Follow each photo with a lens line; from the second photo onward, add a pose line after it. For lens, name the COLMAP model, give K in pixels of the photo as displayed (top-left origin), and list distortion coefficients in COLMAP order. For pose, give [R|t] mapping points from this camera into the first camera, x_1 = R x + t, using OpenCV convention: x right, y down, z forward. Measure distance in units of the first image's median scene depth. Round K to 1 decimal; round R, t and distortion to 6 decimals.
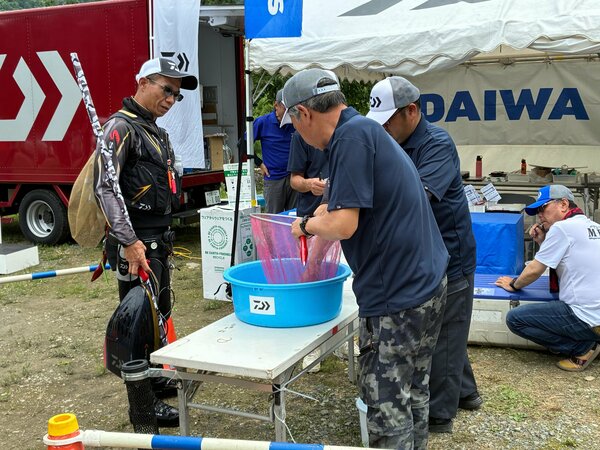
lens RADIAL K [[700.1, 0, 300.0], [0, 700.1, 225.0], [0, 0, 1]] dist [0.070807, -0.155469]
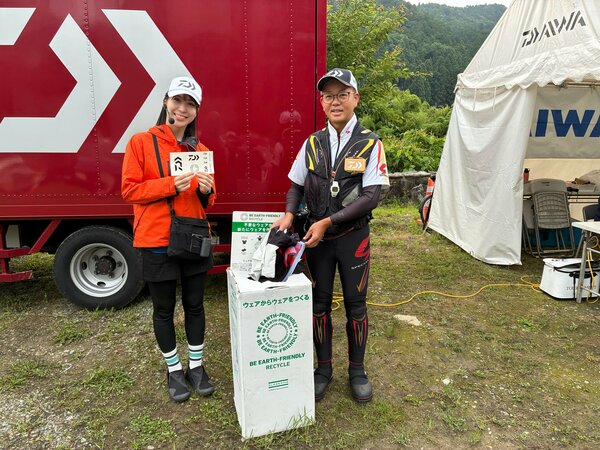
lens RADIAL K [[464.6, 0, 305.0], [0, 464.6, 223.7], [0, 0, 1]] dist [0.042983, -0.068019]
pose [[0.863485, -0.069918, 0.499504, -0.440793], [0.050616, 0.997358, 0.052105, -0.069280], [-0.501828, -0.019710, 0.864743, 0.552448]]
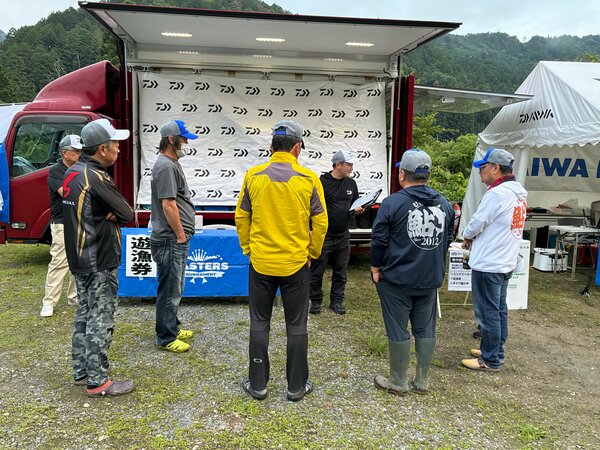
lens RADIAL K [[508.0, 0, 300.0], [0, 508.0, 225.0], [0, 0, 1]] dist [0.009480, 0.006828]
pose [[0.859376, -0.021868, 0.510876, -0.815554], [0.037561, 0.999086, -0.020418, -0.031620], [-0.509963, 0.036735, 0.859412, 0.272884]]
